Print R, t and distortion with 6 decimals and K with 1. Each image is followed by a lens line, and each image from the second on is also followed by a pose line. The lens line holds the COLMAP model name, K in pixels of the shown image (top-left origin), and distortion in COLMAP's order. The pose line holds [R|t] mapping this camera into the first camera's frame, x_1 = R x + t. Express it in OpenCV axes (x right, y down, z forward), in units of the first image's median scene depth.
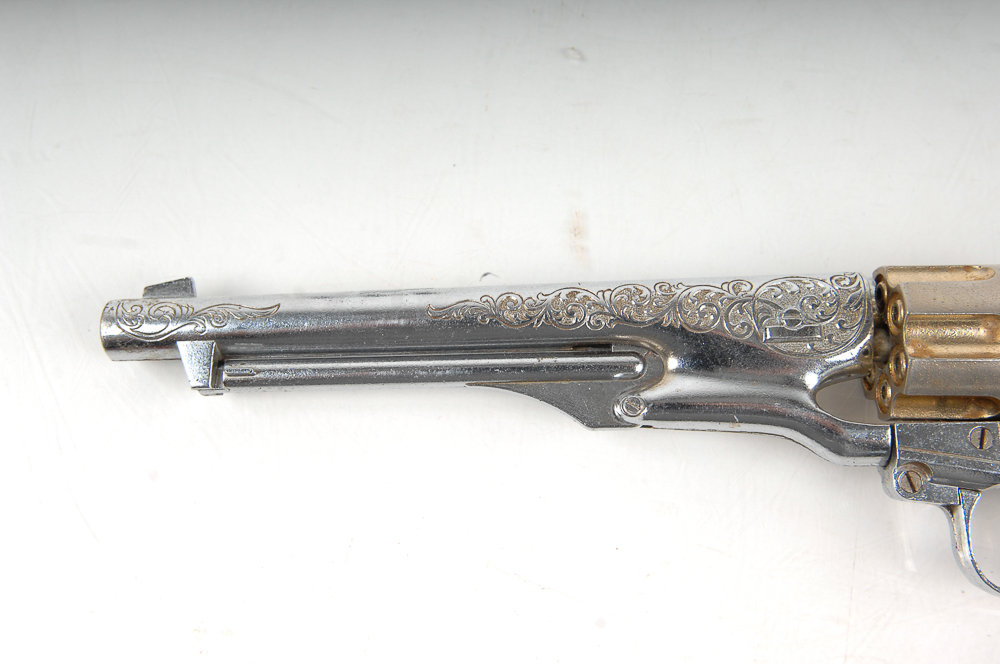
lens RADIAL K [[1057.2, 0, 500.3], [0, 1057.2, 331.6], [0, 0, 1]] dist [0.018882, 0.000000]
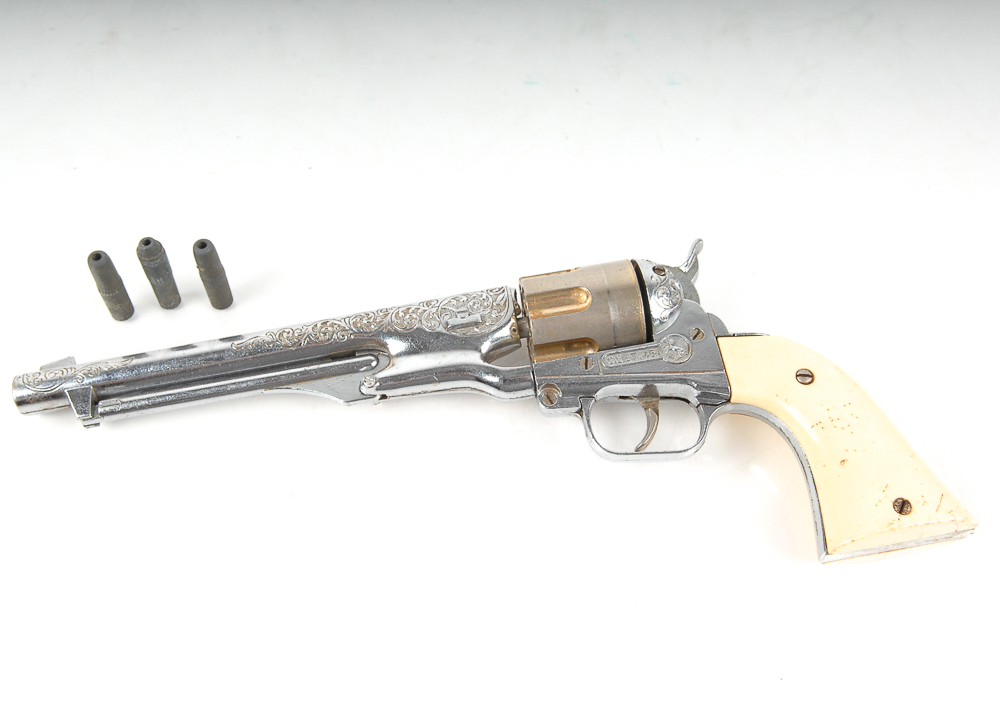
lens RADIAL K [[1098.9, 0, 502.3], [0, 1098.9, 356.8], [0, 0, 1]] dist [0.001322, 0.000000]
pose [[0.984920, -0.143363, 0.096845, 0.165396], [0.162585, 0.958345, -0.234823, 0.442746], [-0.059146, 0.247027, 0.967202, -0.572616]]
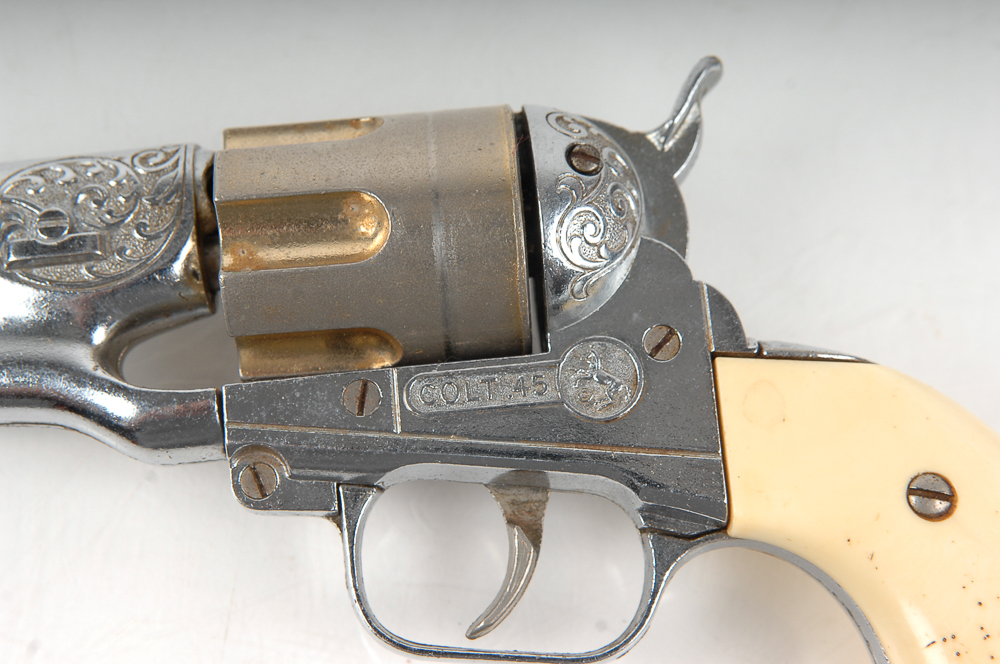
lens RADIAL K [[1760.5, 0, 495.6], [0, 1760.5, 328.2], [0, 0, 1]] dist [0.121955, 0.000000]
pose [[0.993840, -0.079794, 0.076915, 0.439766], [0.080943, 0.996647, -0.011941, 0.076587], [-0.075704, 0.018093, 0.996966, -0.008022]]
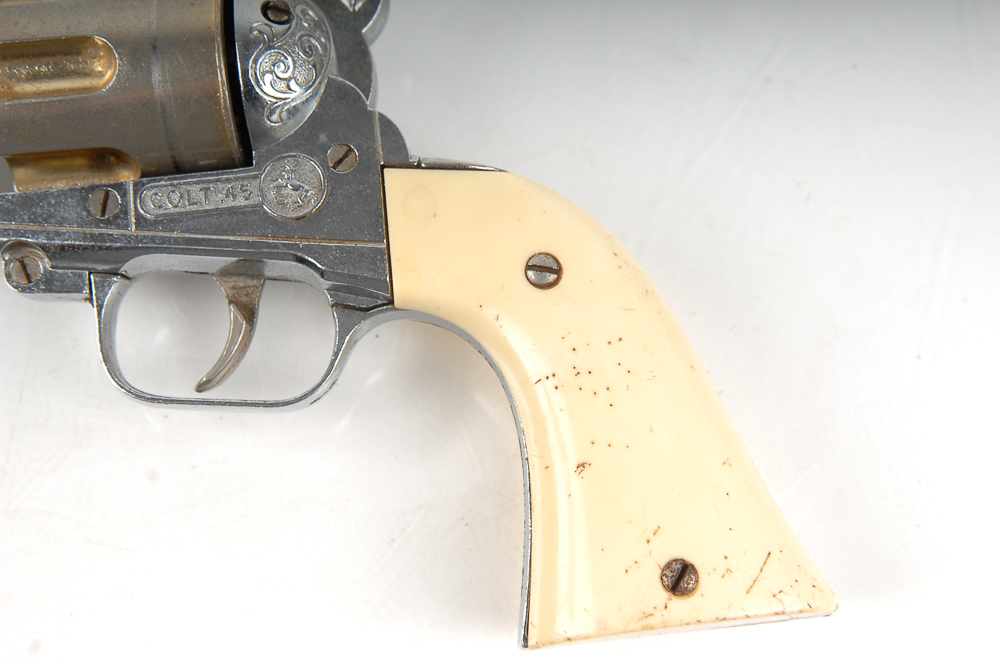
lens RADIAL K [[1389.7, 0, 501.3], [0, 1389.7, 335.3], [0, 0, 1]] dist [0.087943, 0.000000]
pose [[0.992435, -0.097762, 0.074266, 0.631546], [0.095549, 0.994884, 0.032796, 0.183189], [-0.077093, -0.025452, 0.996699, -0.032563]]
